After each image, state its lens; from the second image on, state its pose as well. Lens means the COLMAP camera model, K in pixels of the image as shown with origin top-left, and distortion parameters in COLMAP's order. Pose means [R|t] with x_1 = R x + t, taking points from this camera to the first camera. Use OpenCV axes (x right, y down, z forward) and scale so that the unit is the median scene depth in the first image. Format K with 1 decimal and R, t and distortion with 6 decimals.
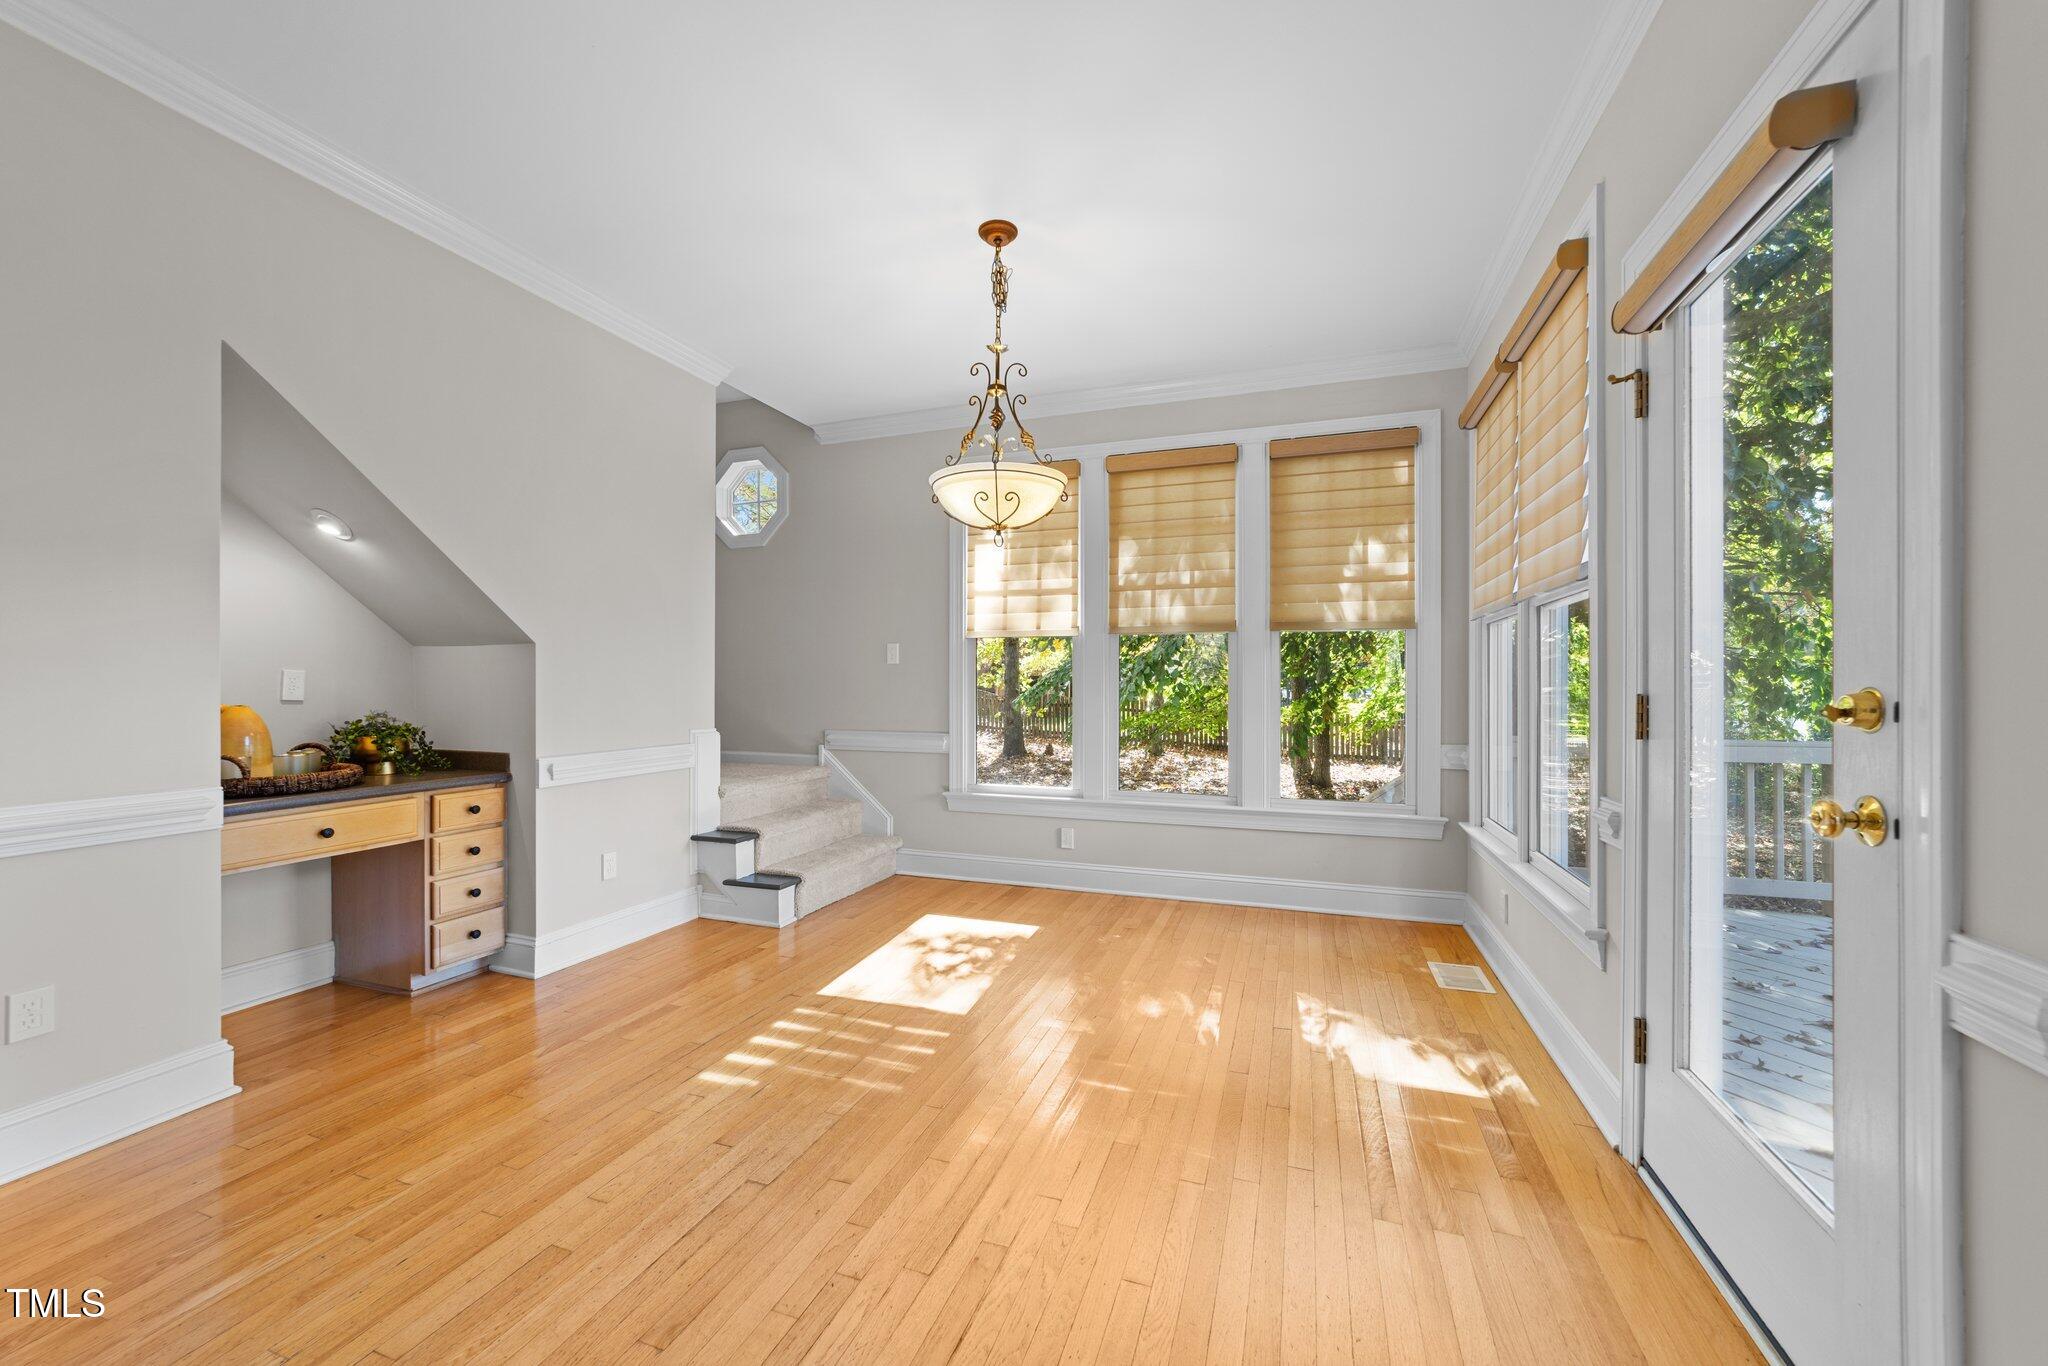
lens RADIAL K [[776.6, 0, 1025.0], [0, 776.6, 685.3], [0, 0, 1]] dist [-0.000103, 0.000435]
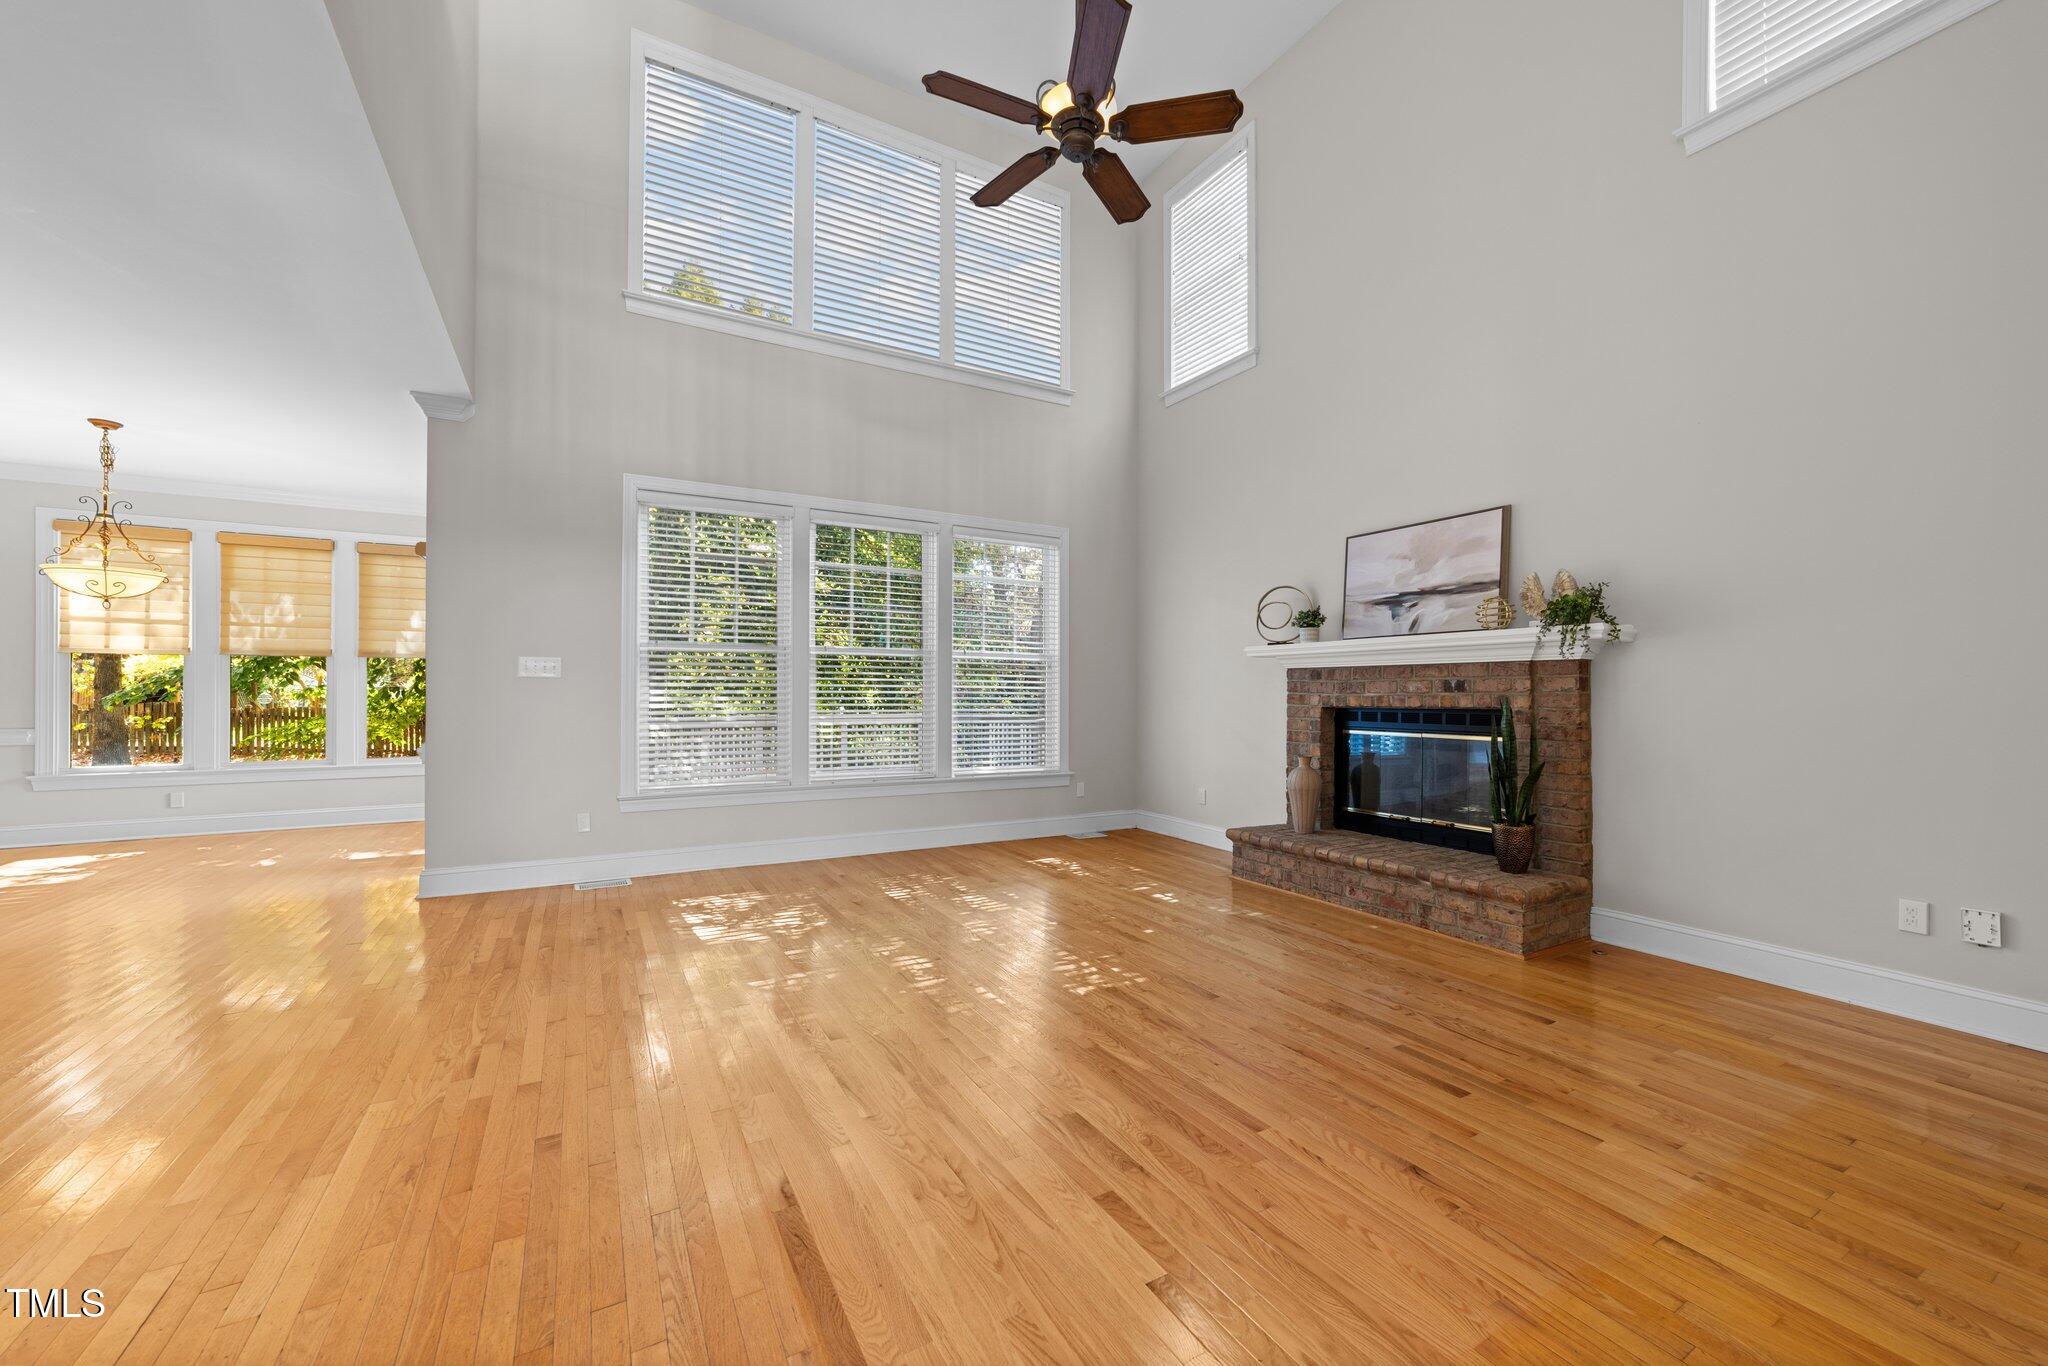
lens RADIAL K [[776.6, 0, 1037.4], [0, 776.6, 688.6], [0, 0, 1]] dist [-0.000103, 0.000435]
pose [[0.651257, 0.000025, 0.758858, 0.001670], [0.000299, 1.000000, -0.000289, -0.000772], [-0.758858, 0.000415, 0.651256, -1.168017]]
